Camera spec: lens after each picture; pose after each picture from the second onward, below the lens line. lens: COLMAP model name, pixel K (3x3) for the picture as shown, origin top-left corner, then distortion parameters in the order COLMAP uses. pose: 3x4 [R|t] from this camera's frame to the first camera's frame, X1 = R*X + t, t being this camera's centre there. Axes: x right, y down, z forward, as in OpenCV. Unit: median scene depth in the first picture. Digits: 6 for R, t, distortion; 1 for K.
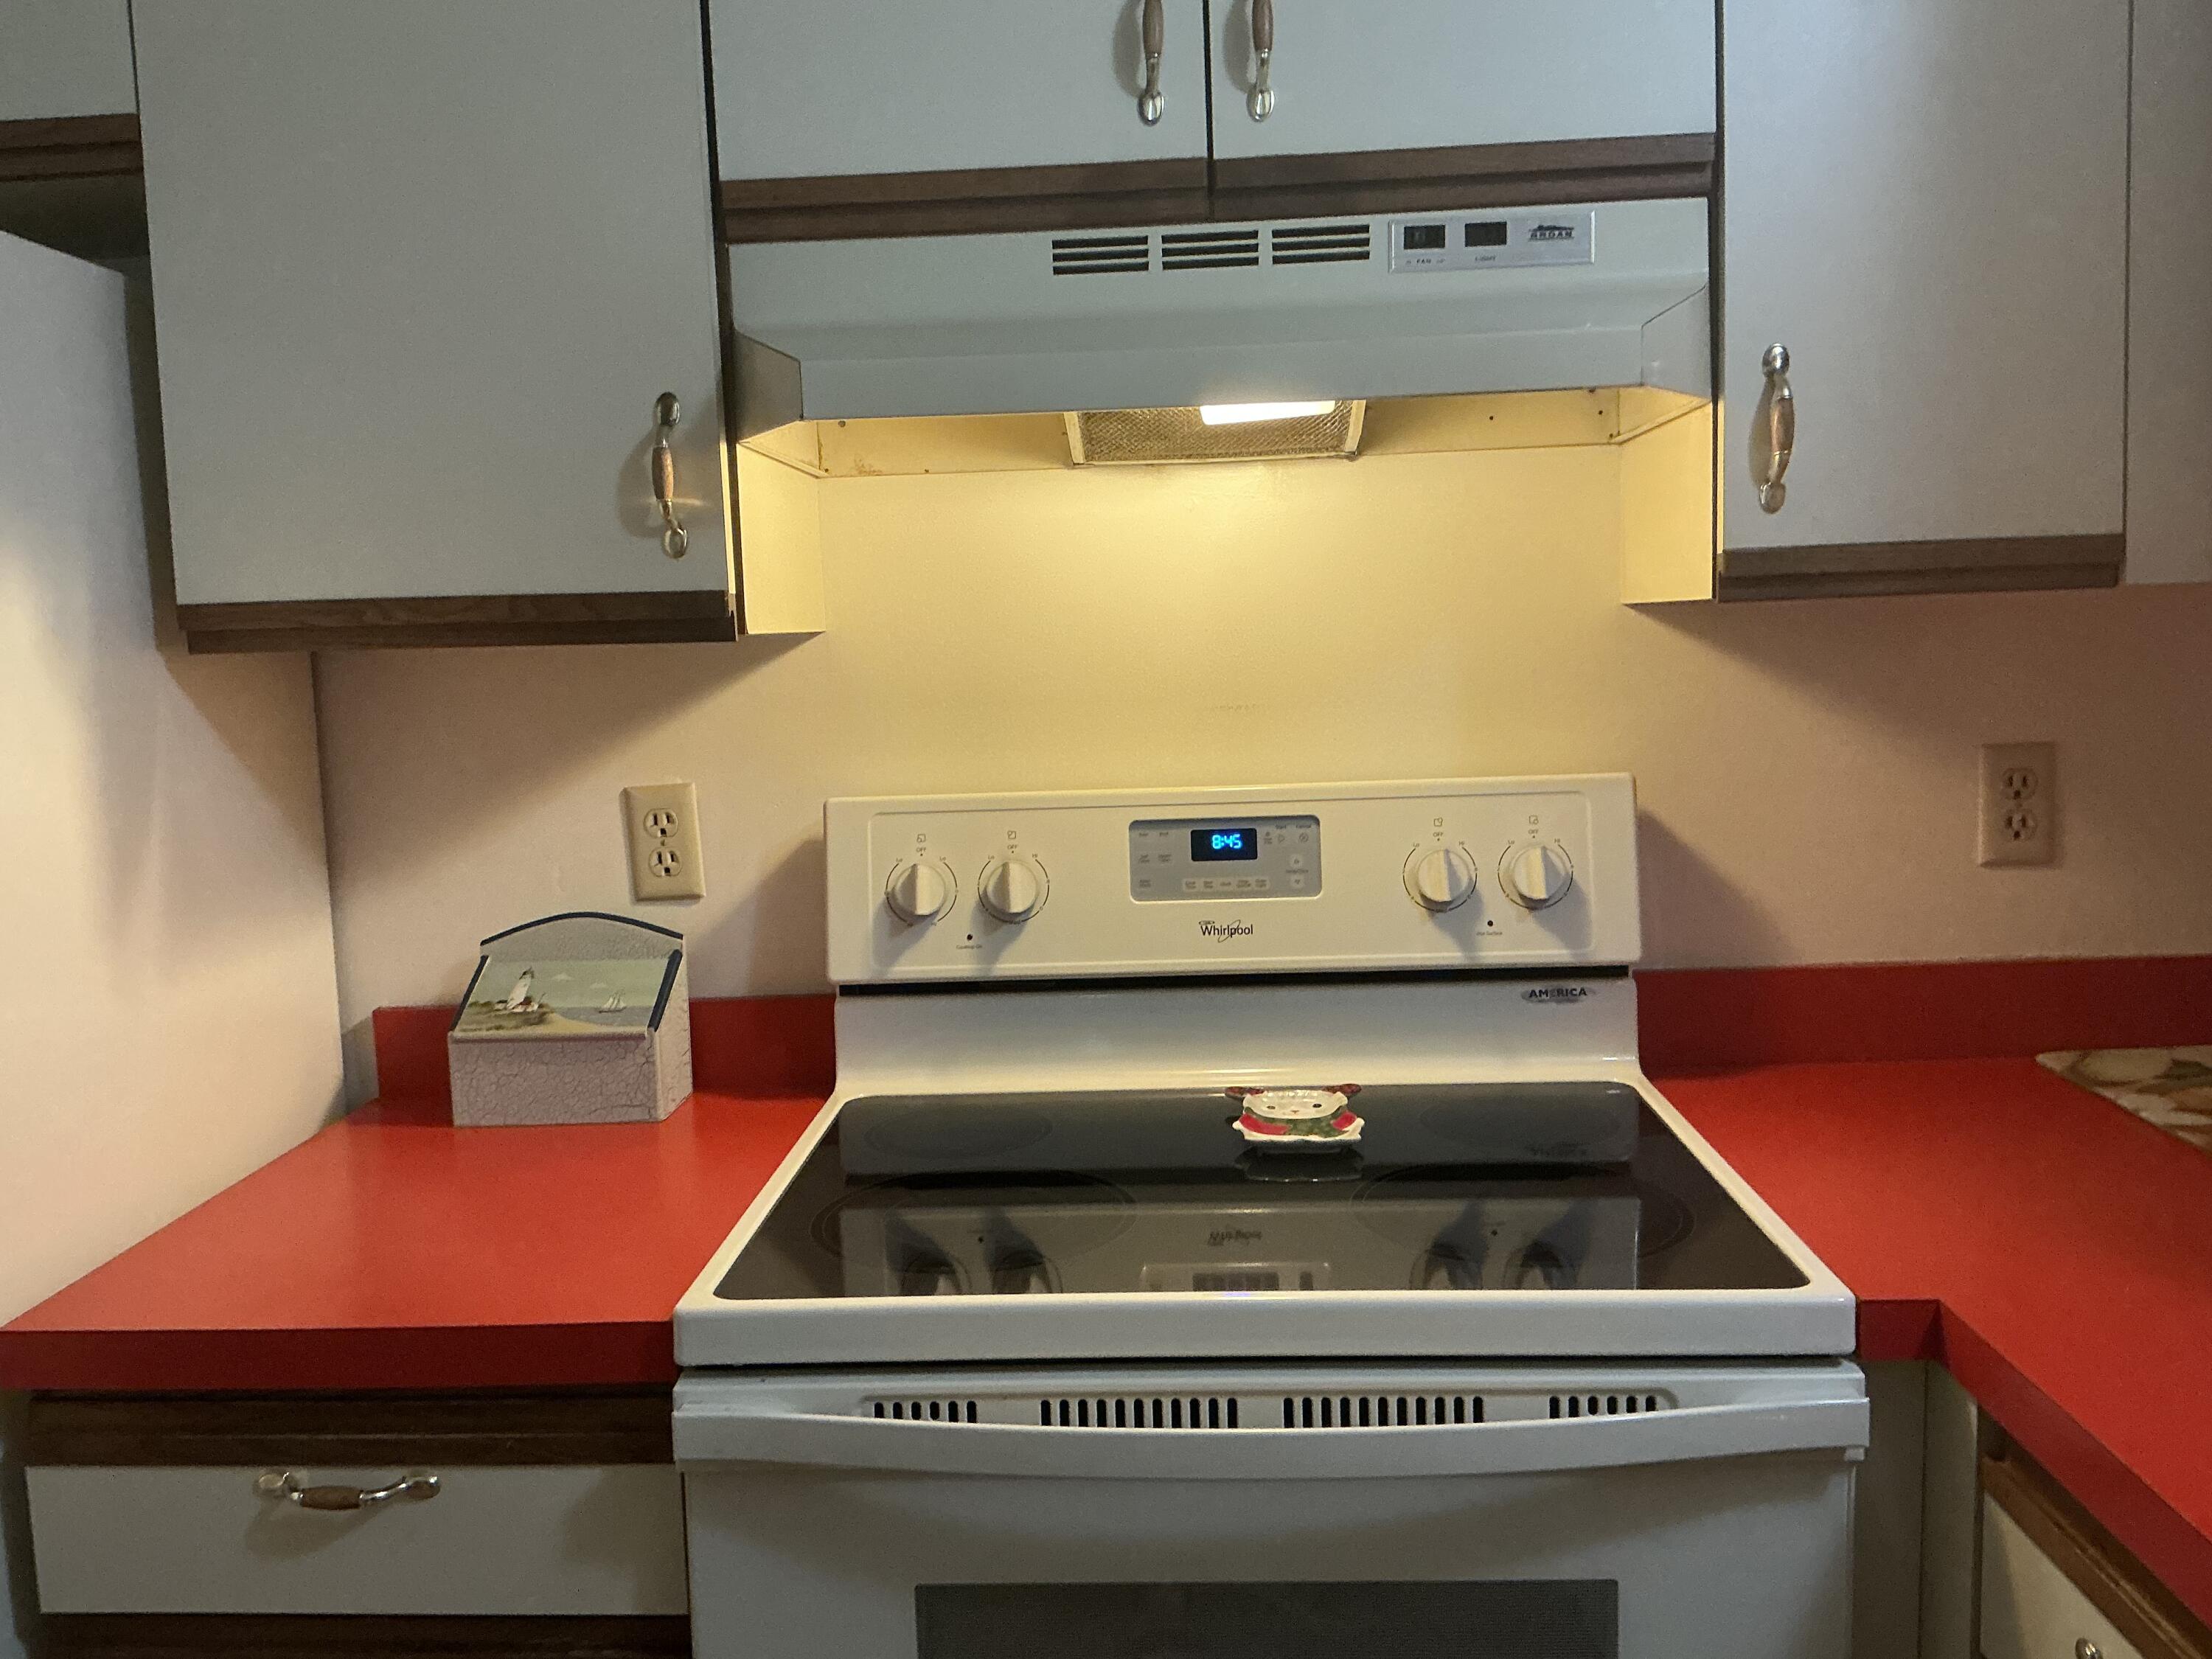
lens RADIAL K [[1837.3, 0, 1106.0], [0, 1837.3, 829.5], [0, 0, 1]] dist [0.159452, -0.328674]
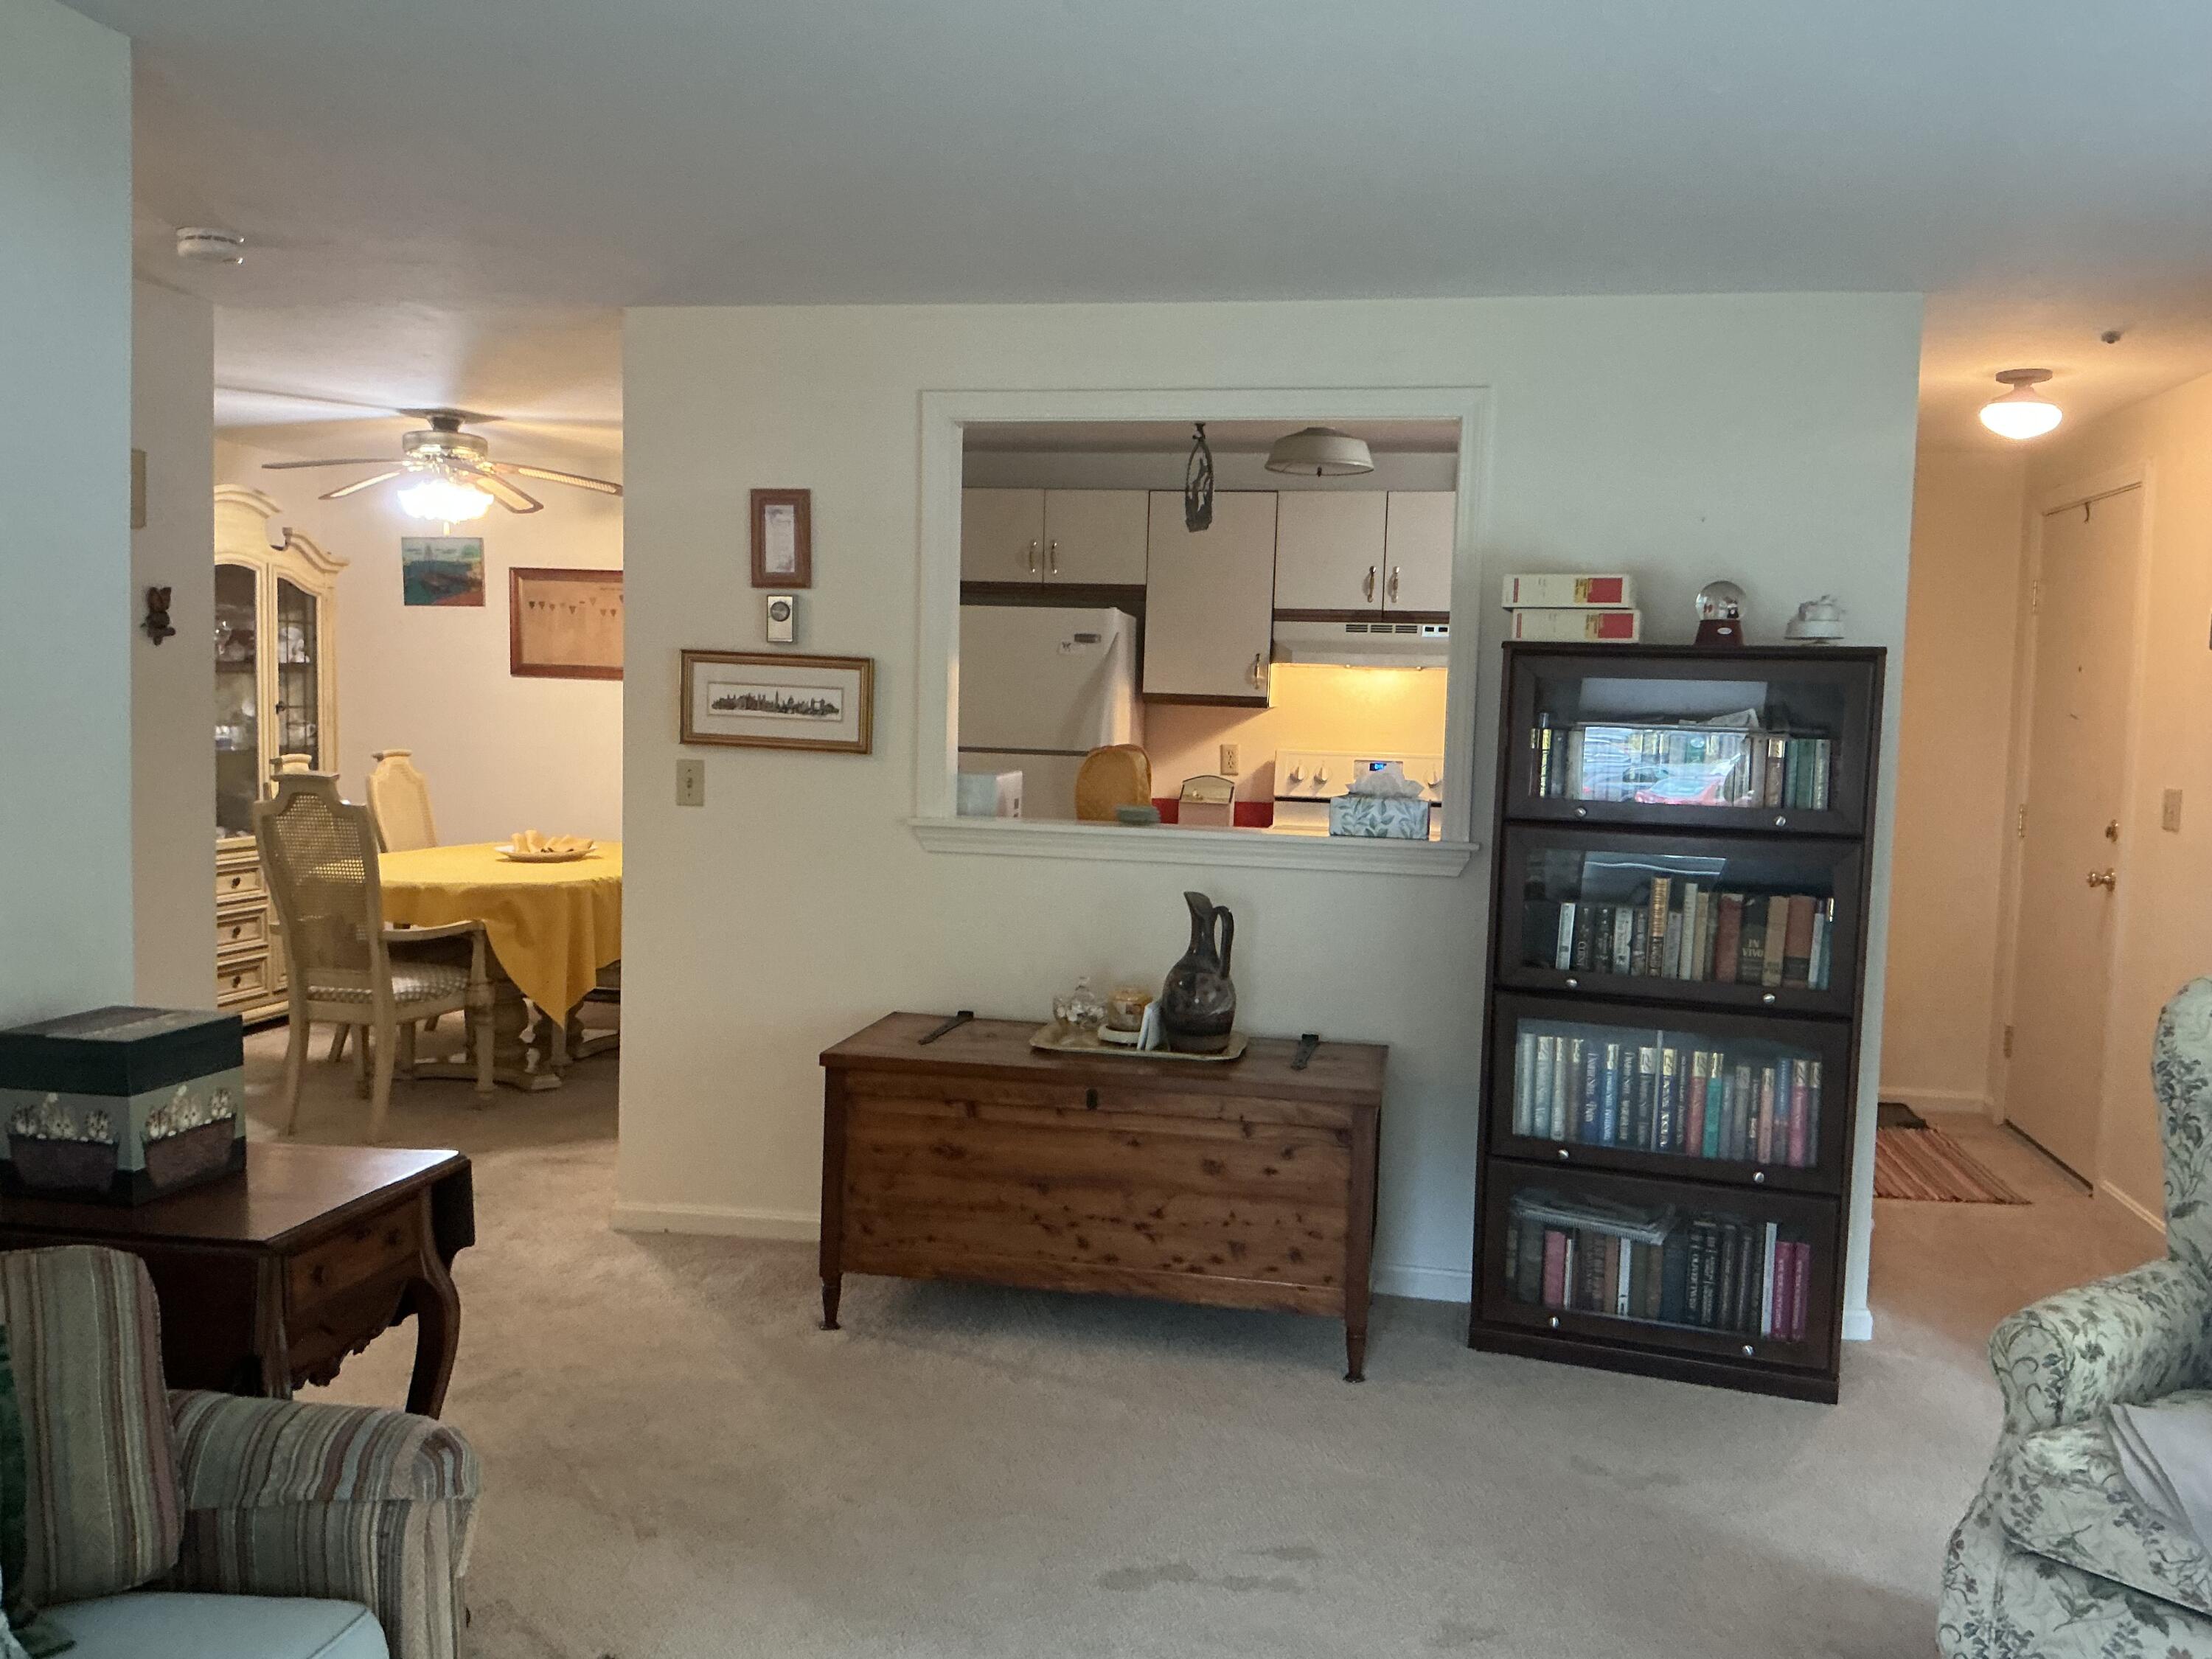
lens RADIAL K [[1837.3, 0, 1106.0], [0, 1837.3, 829.5], [0, 0, 1]] dist [0.159452, -0.328674]
pose [[0.986658, 0.077254, -0.143311, 0.075207], [-0.082519, 0.996102, -0.031157, 0.363378], [0.140346, 0.042567, 0.989187, -3.460464]]
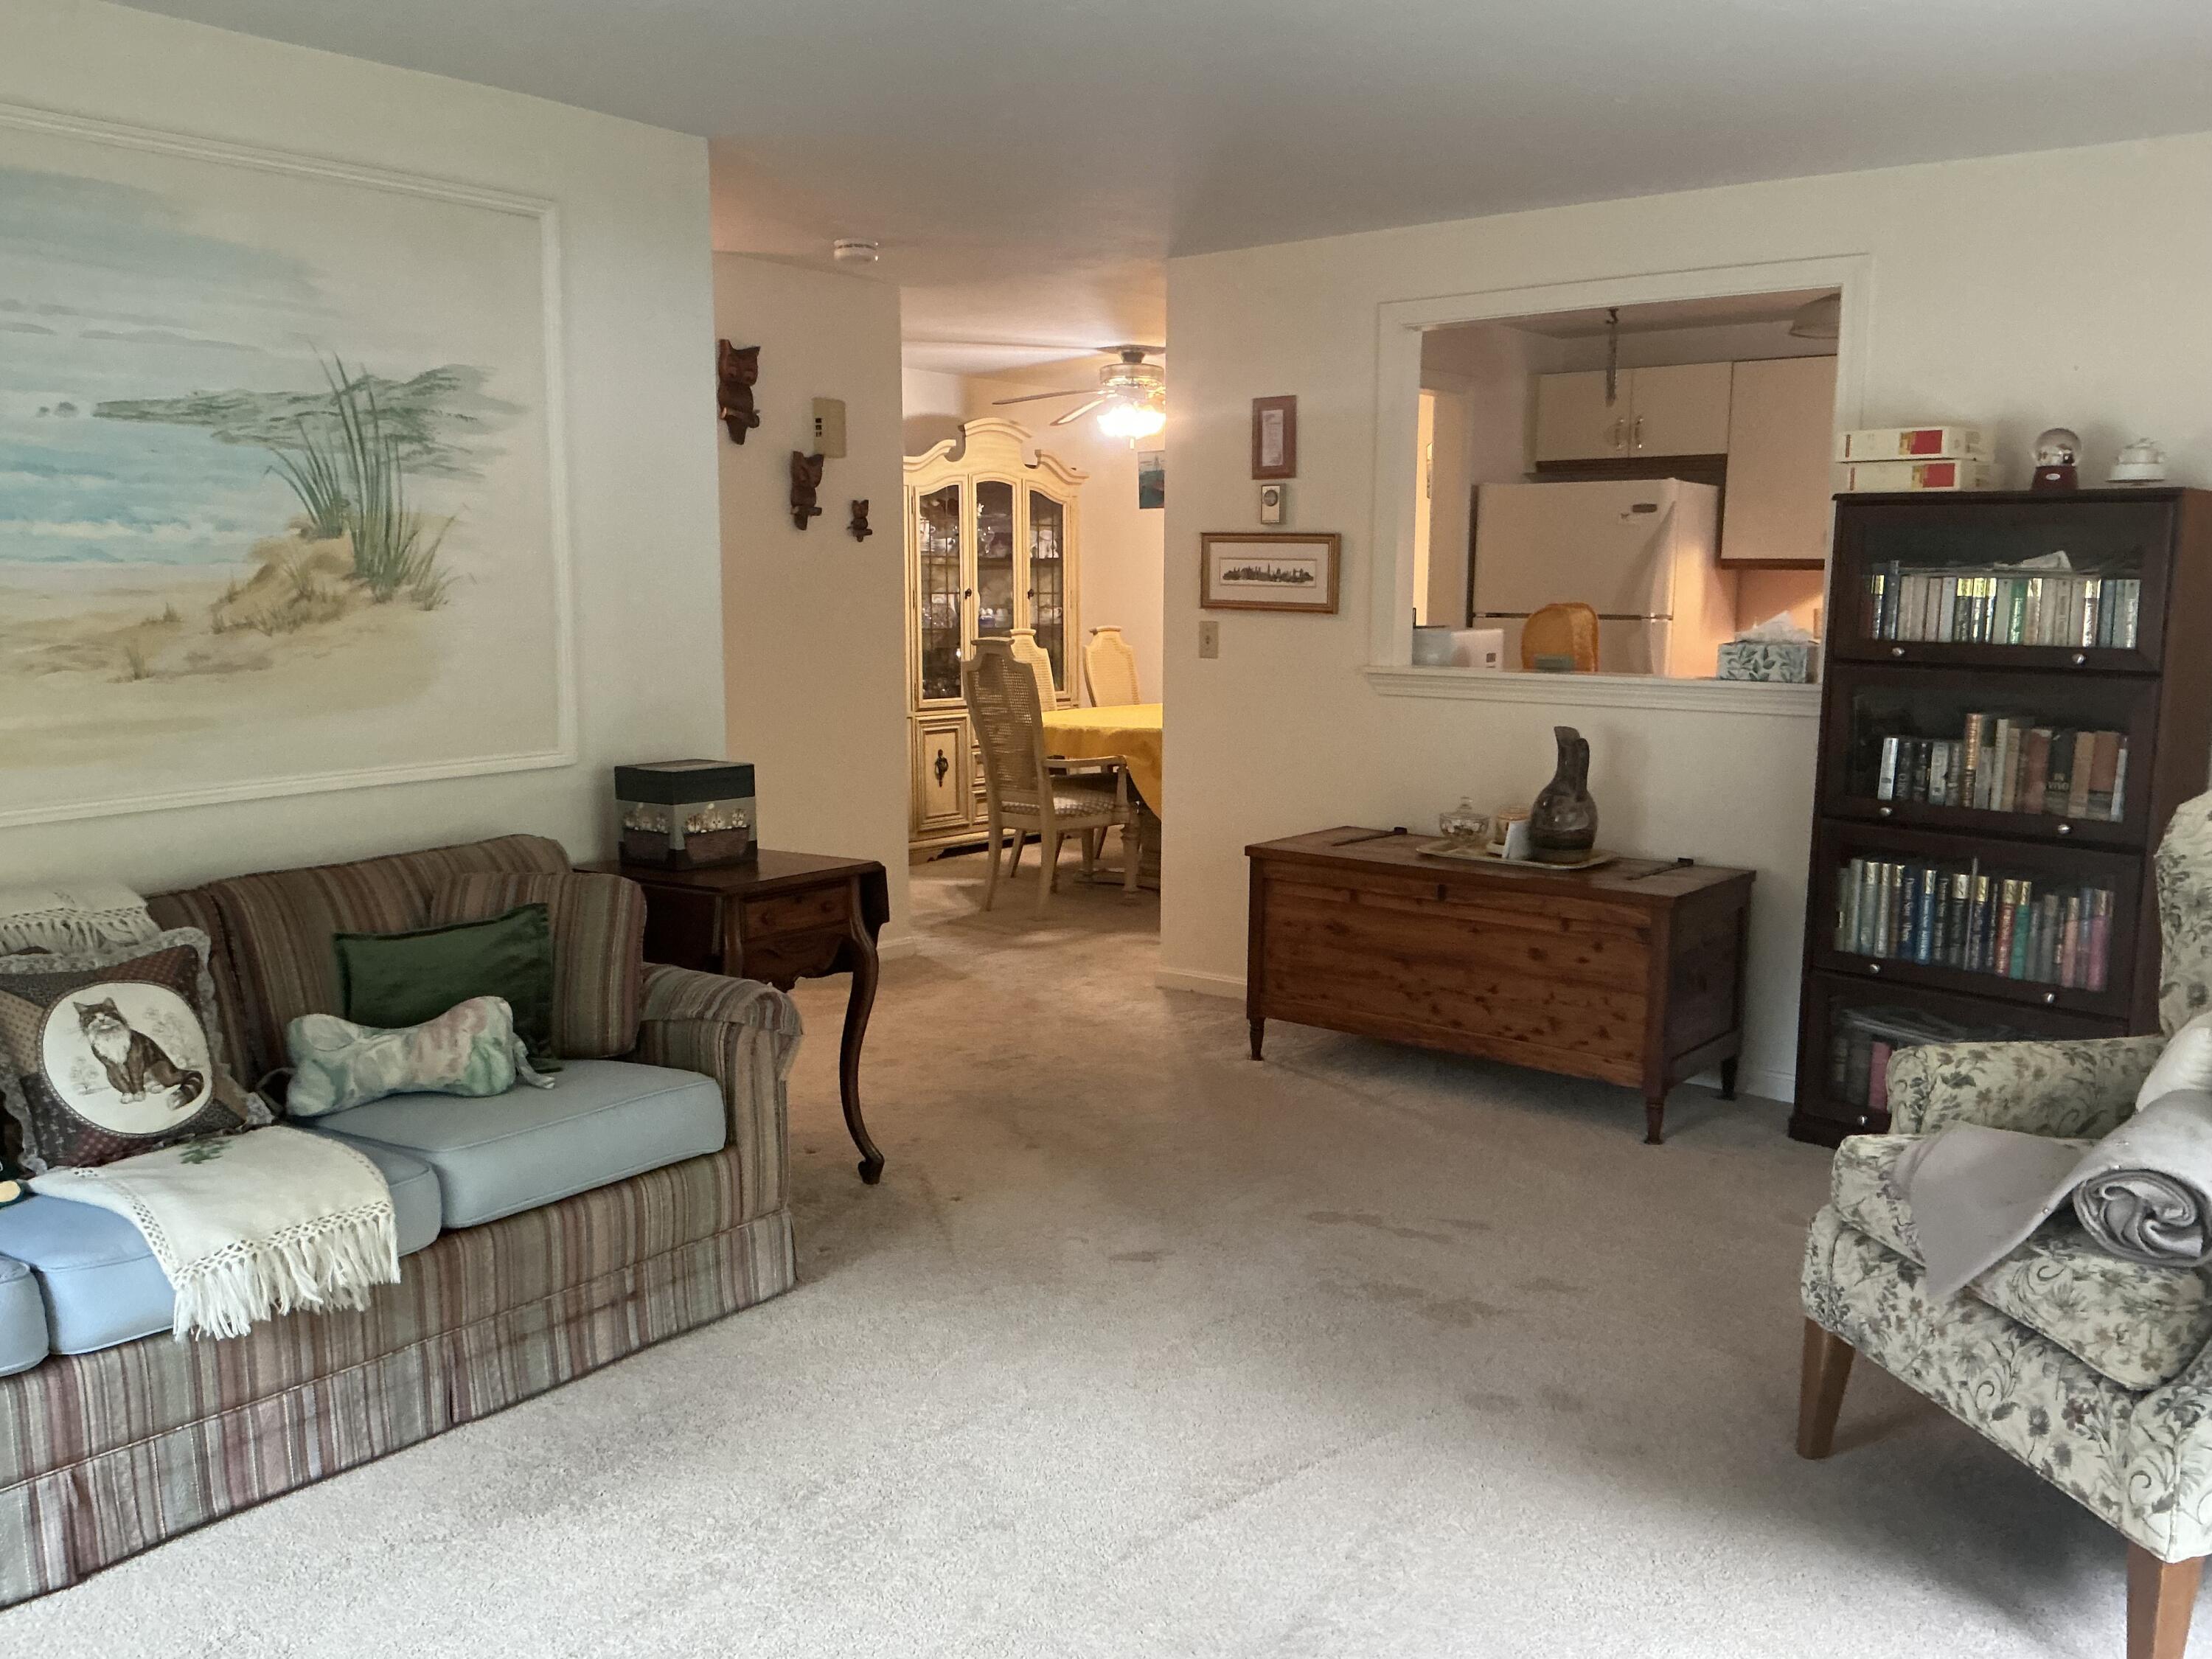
lens RADIAL K [[1837.3, 0, 1106.0], [0, 1837.3, 829.5], [0, 0, 1]] dist [0.159452, -0.328674]
pose [[0.806001, 0.124804, -0.578607, 1.072716], [-0.103074, 0.992177, 0.070428, 0.393093], [0.582870, 0.002874, 0.812560, -3.781267]]
